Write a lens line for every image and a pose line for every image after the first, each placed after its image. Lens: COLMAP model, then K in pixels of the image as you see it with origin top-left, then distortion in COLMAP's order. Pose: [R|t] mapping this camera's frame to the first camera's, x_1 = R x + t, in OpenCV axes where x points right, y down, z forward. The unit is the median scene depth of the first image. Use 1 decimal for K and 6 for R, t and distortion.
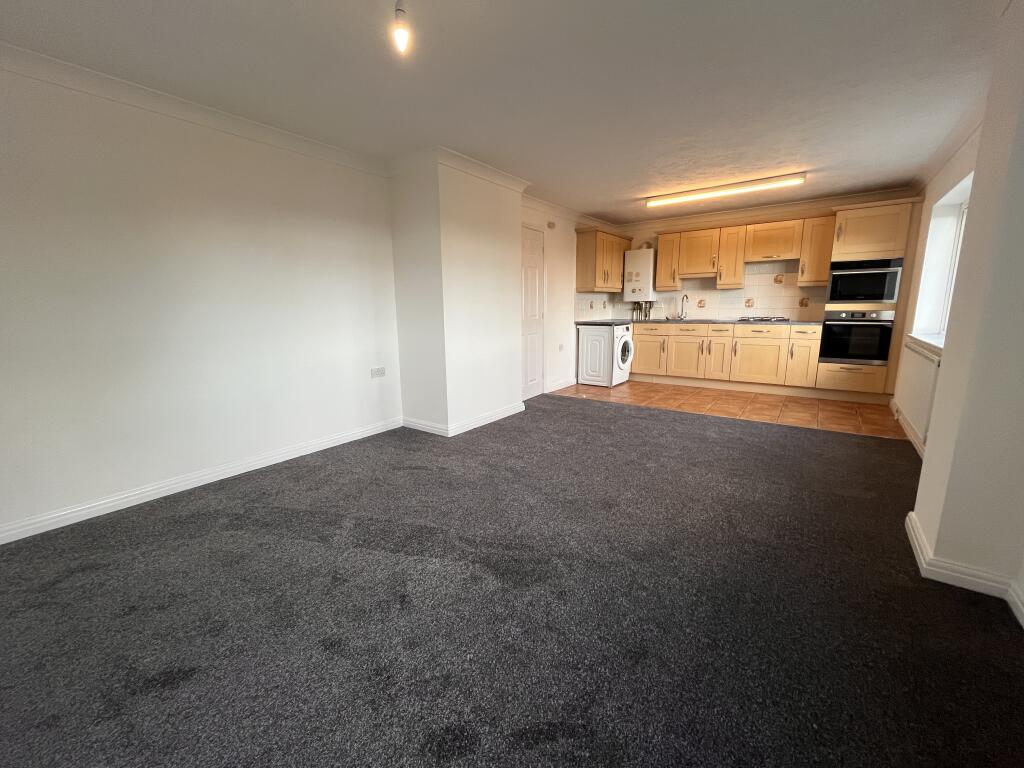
lens RADIAL K [[415.1, 0, 511.0], [0, 415.1, 383.9], [0, 0, 1]] dist [-0.009351, 0.000603]
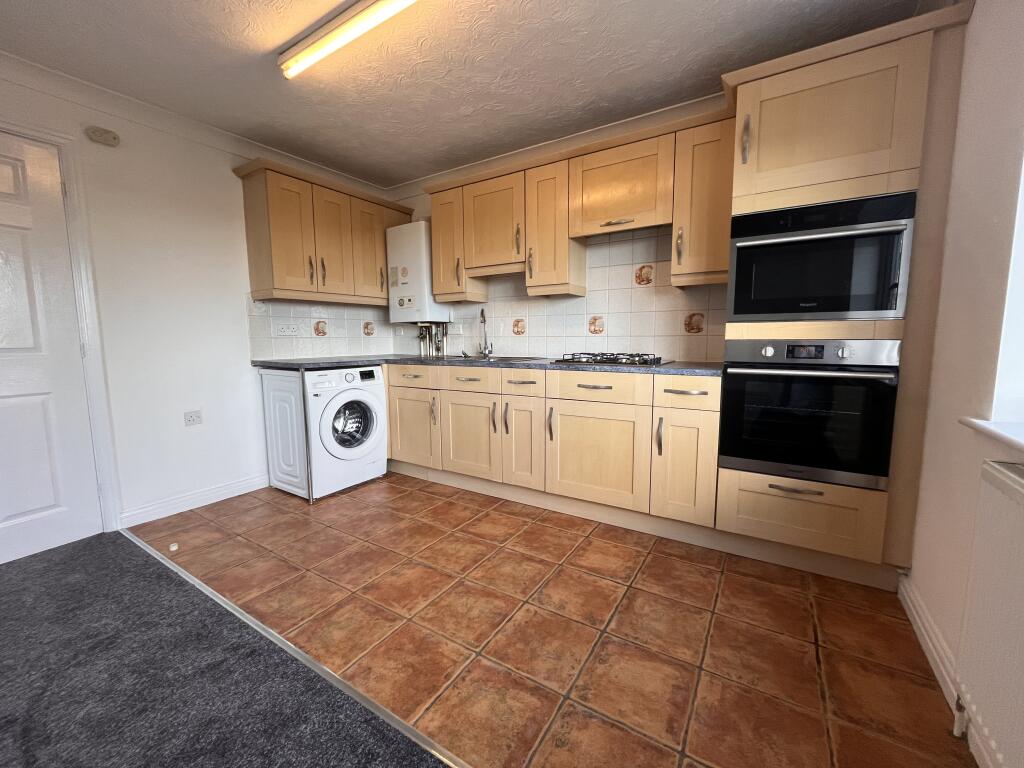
lens RADIAL K [[415.1, 0, 513.2], [0, 415.1, 382.6], [0, 0, 1]] dist [-0.009351, 0.000603]
pose [[0.997051, -0.000015, 0.076746, 0.466116], [0.005946, 0.997009, -0.077053, -0.094727], [-0.076515, 0.077282, 0.994069, 0.551555]]
